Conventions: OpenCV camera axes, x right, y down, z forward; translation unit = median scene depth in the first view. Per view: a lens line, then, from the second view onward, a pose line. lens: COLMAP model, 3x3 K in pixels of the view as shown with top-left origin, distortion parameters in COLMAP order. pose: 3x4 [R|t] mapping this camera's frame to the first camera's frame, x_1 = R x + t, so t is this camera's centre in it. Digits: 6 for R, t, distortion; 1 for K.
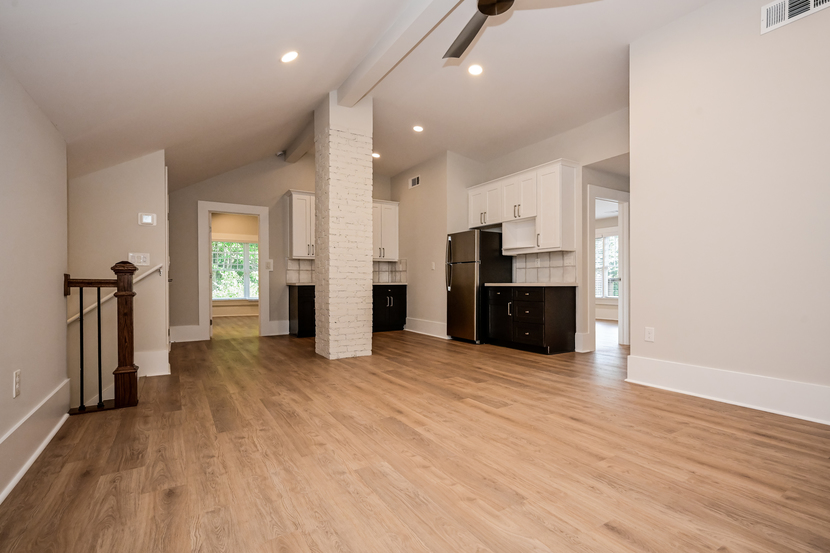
lens RADIAL K [[392.5, 0, 415.0], [0, 392.5, 276.5], [0, 0, 1]] dist [-0.000457, -0.000057]
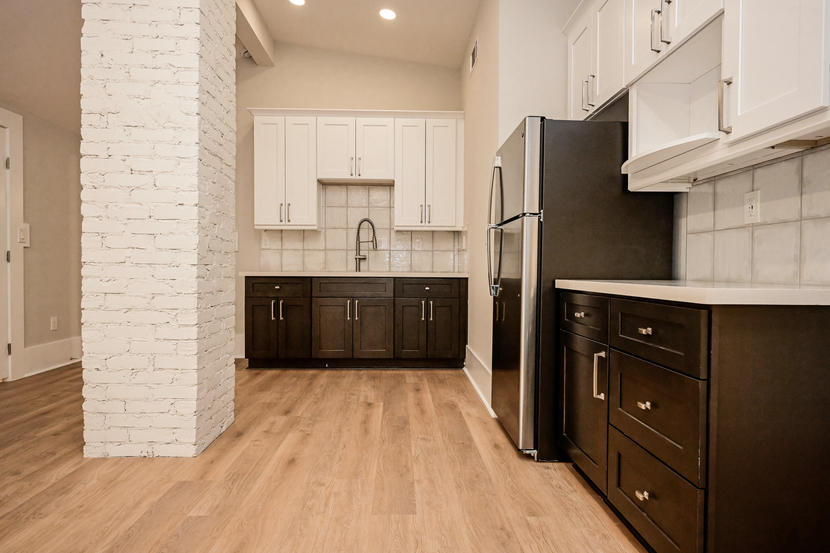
lens RADIAL K [[465.6, 0, 415.4], [0, 465.6, 273.0], [0, 0, 1]] dist [-0.002676, -0.000640]
pose [[0.870668, 0.012450, -0.491713, 0.262425], [-0.001226, 0.999731, 0.023142, 0.003069], [0.491869, -0.019546, 0.870450, 0.593641]]
